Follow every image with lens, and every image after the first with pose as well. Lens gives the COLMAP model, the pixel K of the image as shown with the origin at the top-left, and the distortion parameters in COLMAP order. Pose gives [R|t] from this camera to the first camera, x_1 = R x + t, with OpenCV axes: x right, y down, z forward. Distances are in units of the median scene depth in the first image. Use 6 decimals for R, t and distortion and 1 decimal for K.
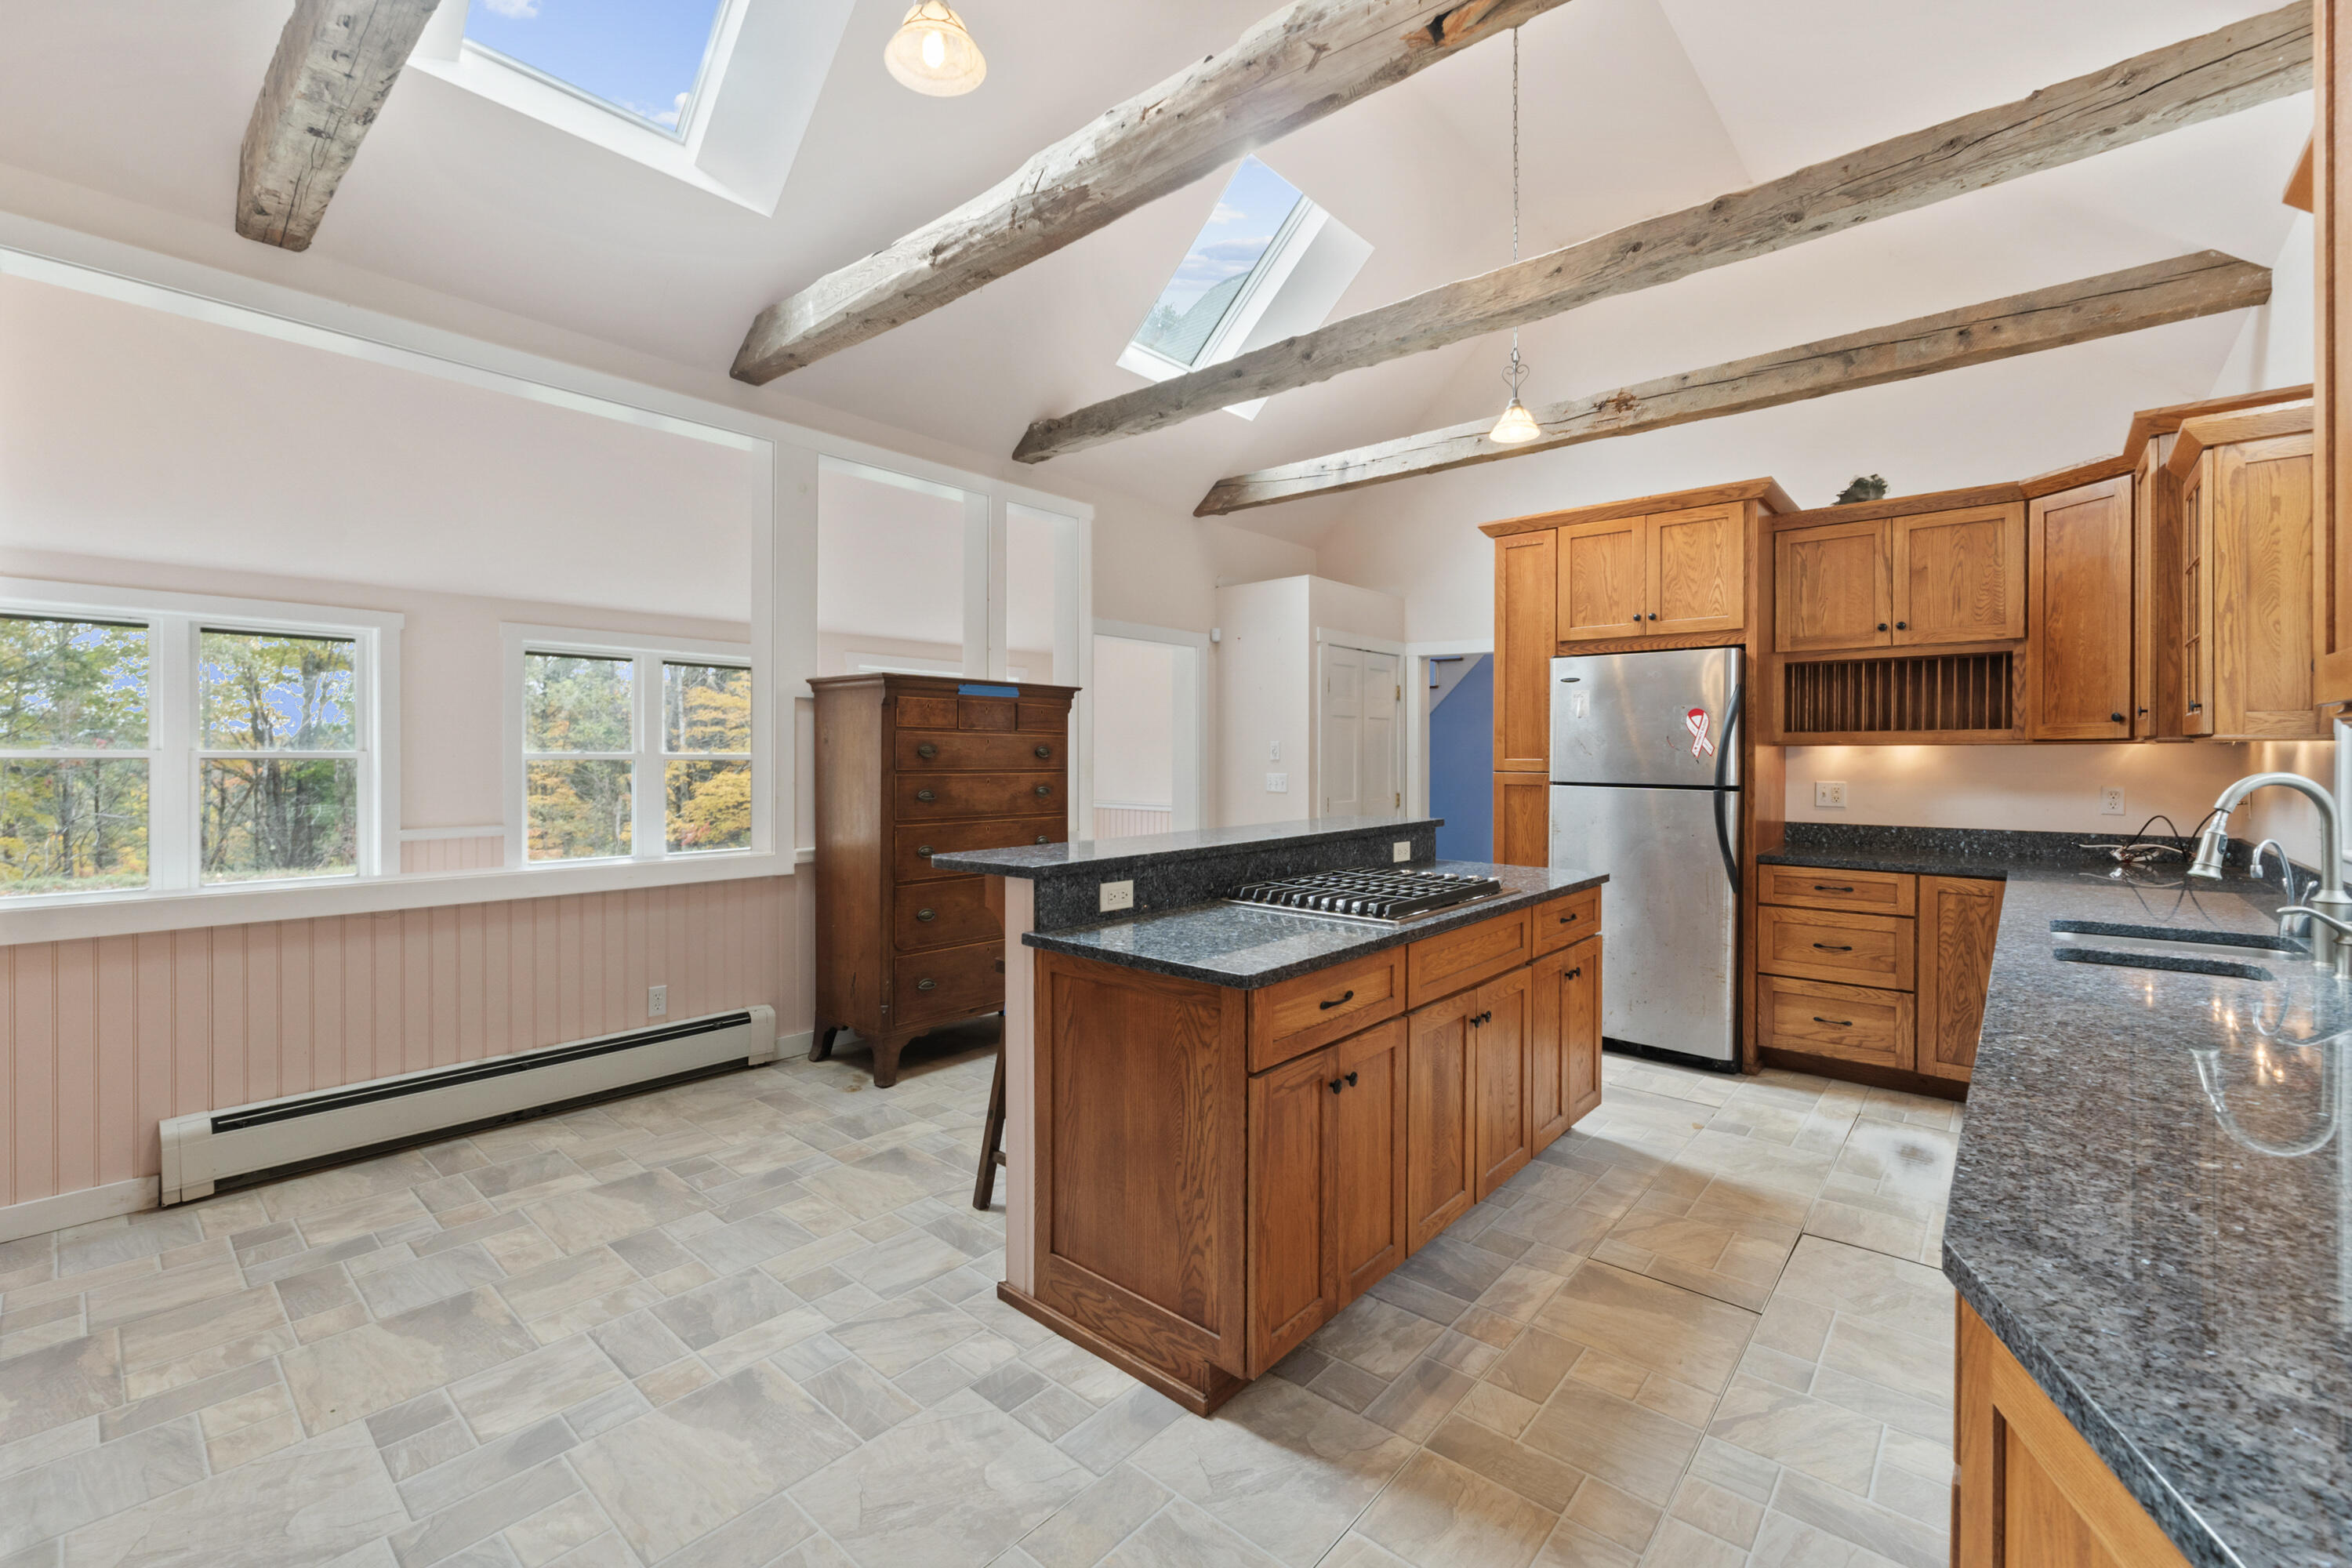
lens RADIAL K [[988.7, 0, 1176.0], [0, 988.7, 755.8], [0, 0, 1]] dist [-0.009024, 0.001723]
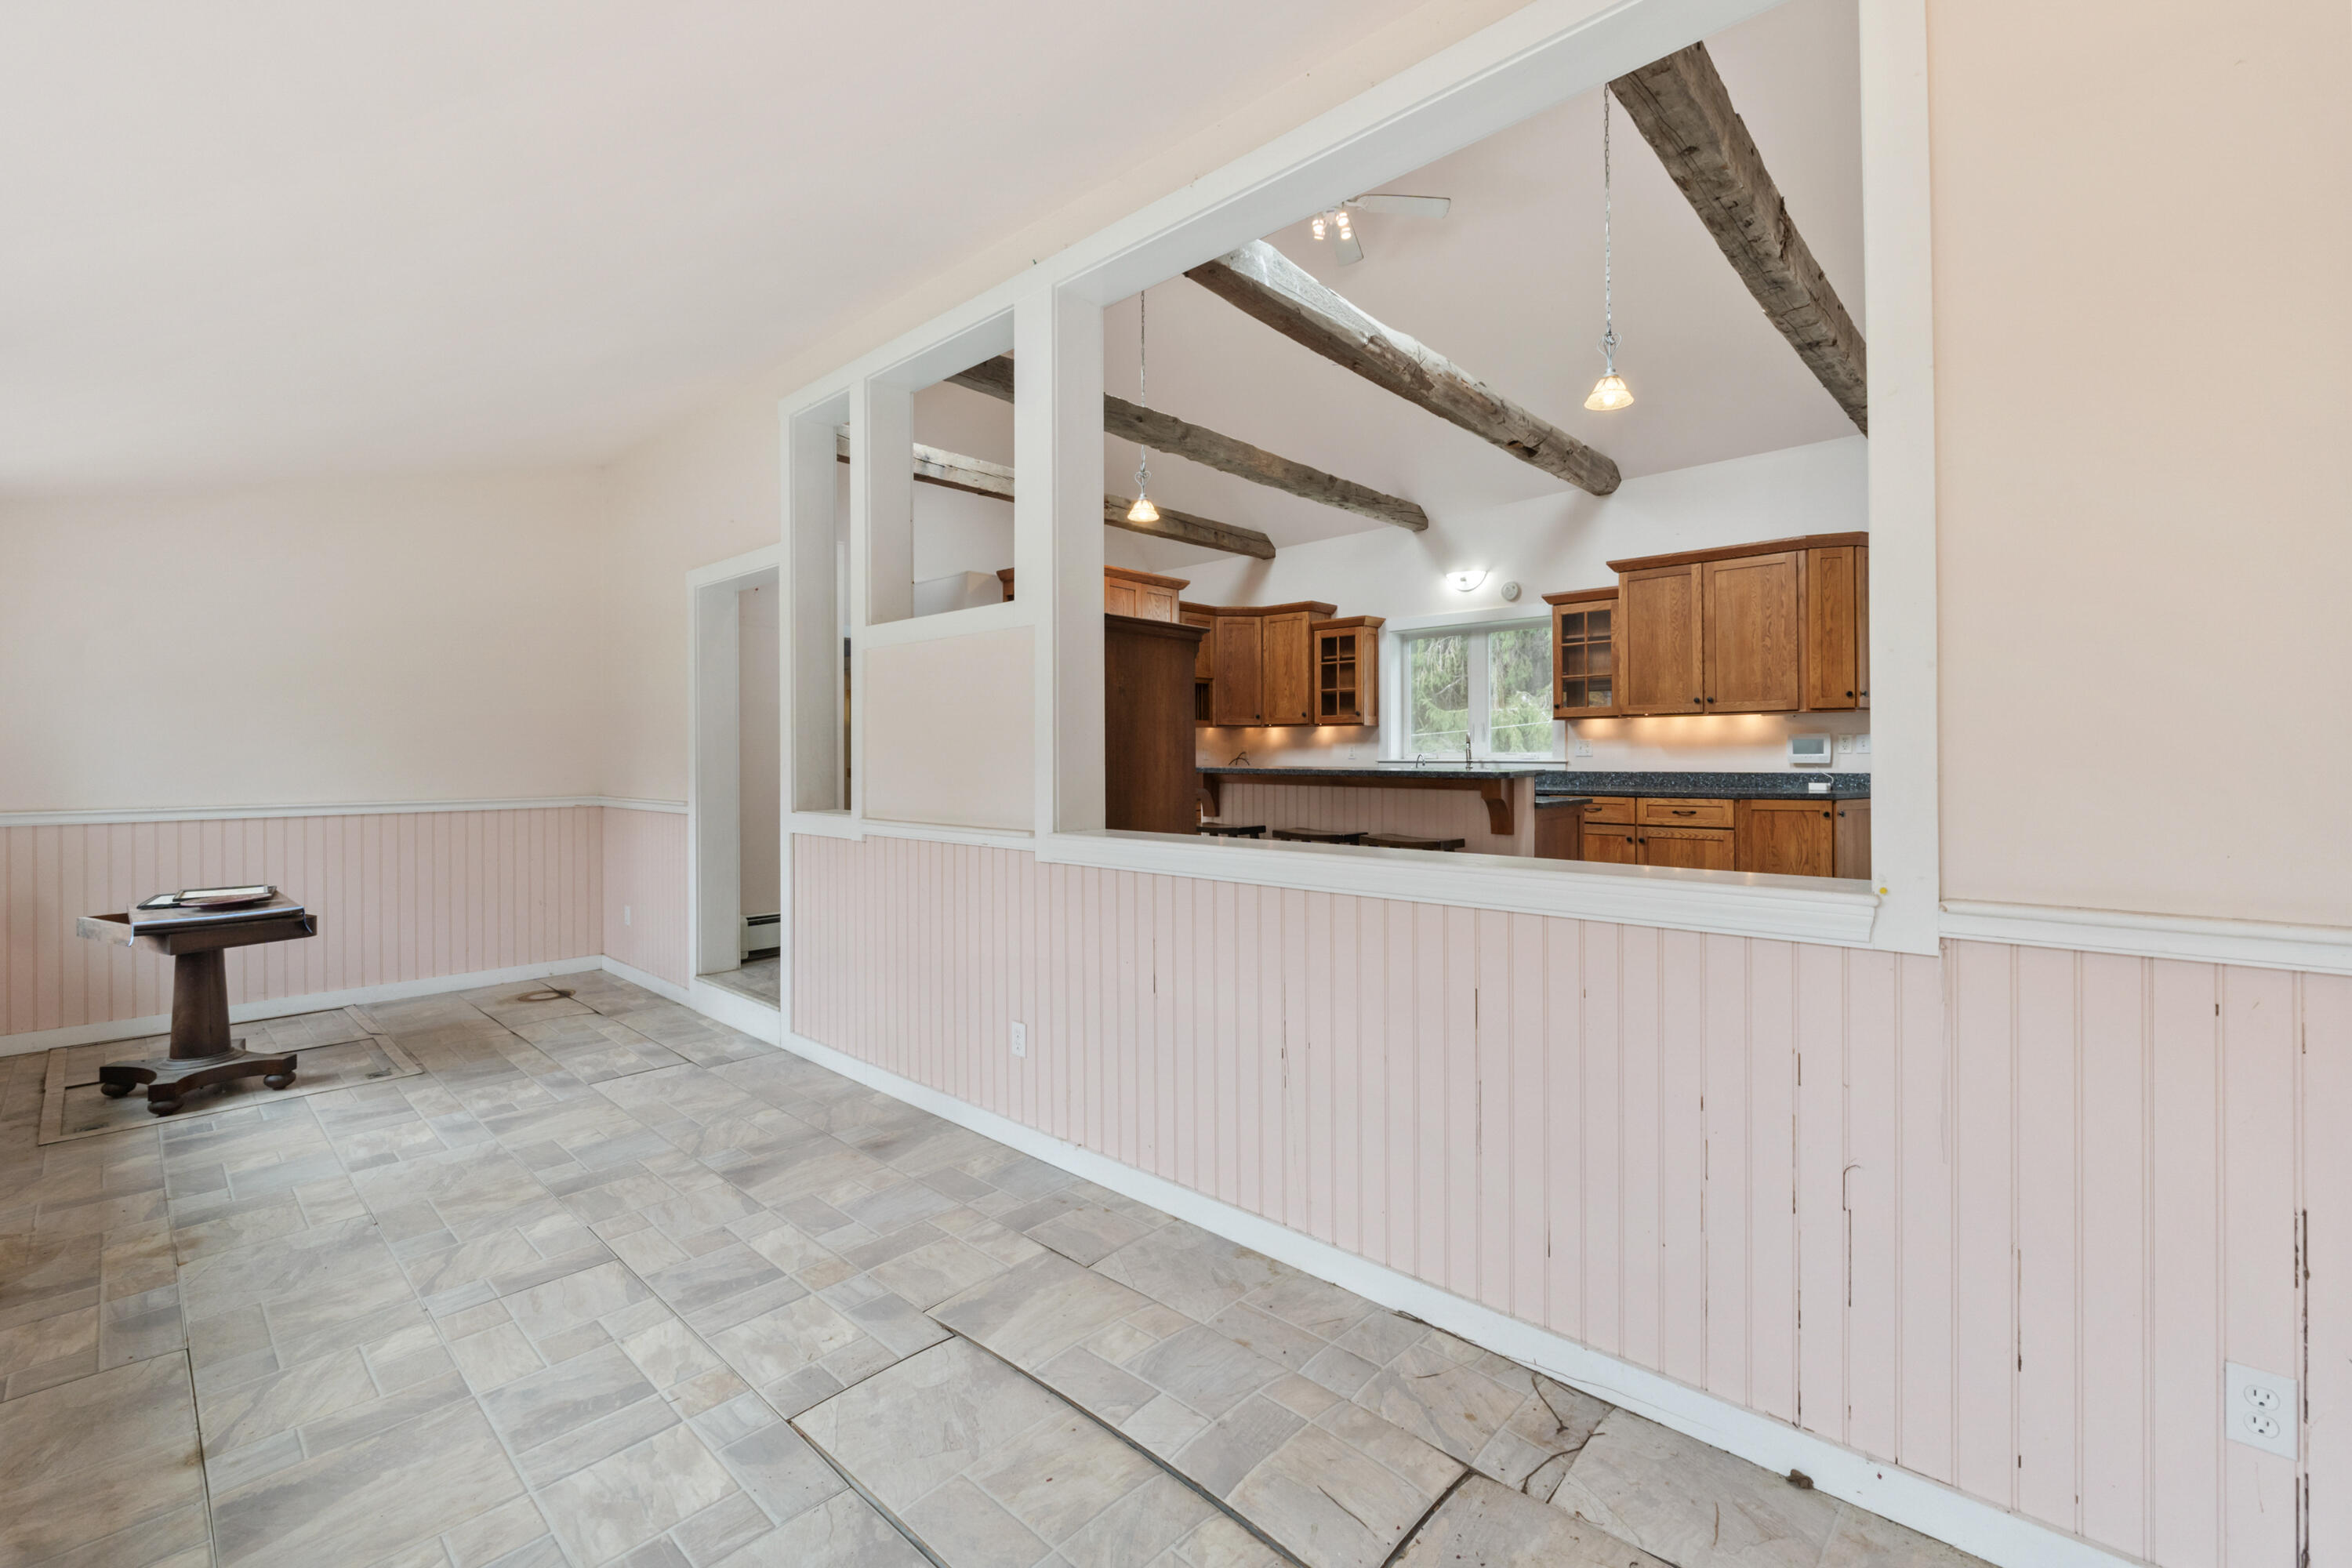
lens RADIAL K [[988.7, 0, 1170.7], [0, 988.7, 749.3], [0, 0, 1]] dist [-0.009024, 0.001723]
pose [[0.031936, 0.004044, 0.999482, -1.491635], [0.003562, 0.999985, -0.004160, 0.051910], [-0.999484, 0.003693, 0.031921, 1.146252]]
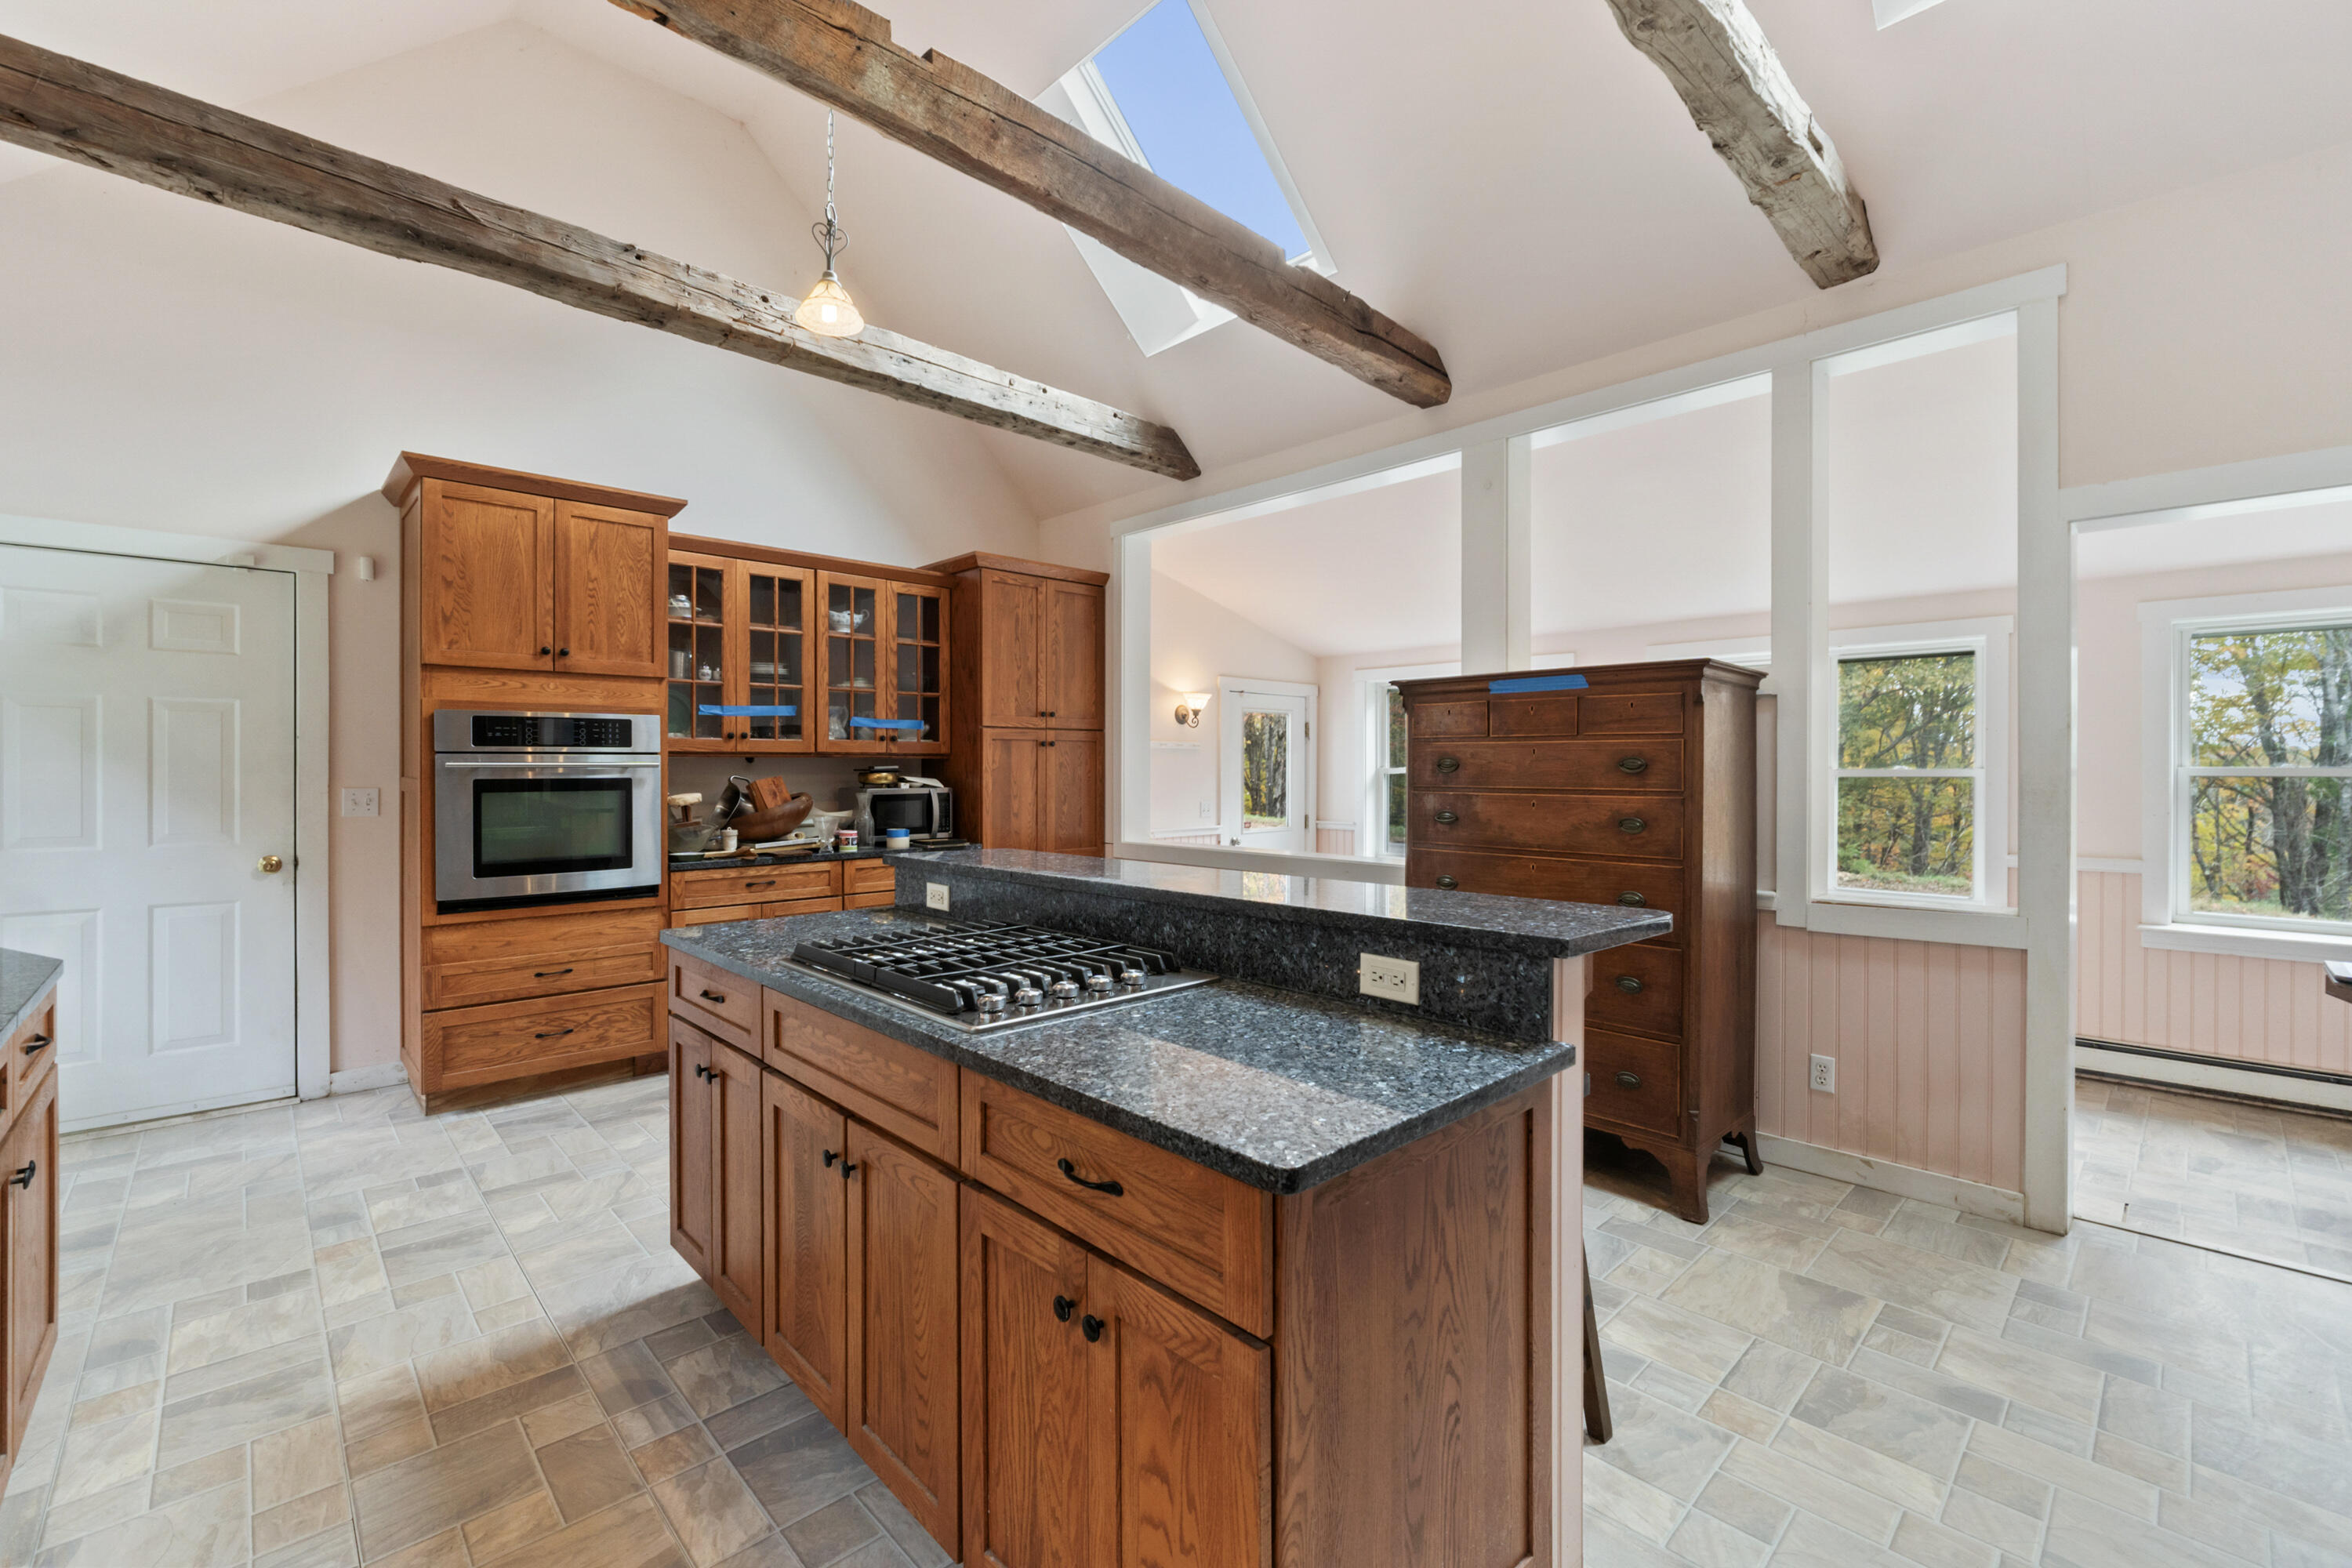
lens RADIAL K [[988.7, 0, 1163.2], [0, 988.7, 762.4], [0, 0, 1]] dist [-0.009024, 0.001723]
pose [[-0.101532, -0.009549, -0.994786, 0.740315], [-0.001792, 0.999954, -0.009415, 0.001861], [0.994831, 0.000827, -0.101545, 0.999013]]
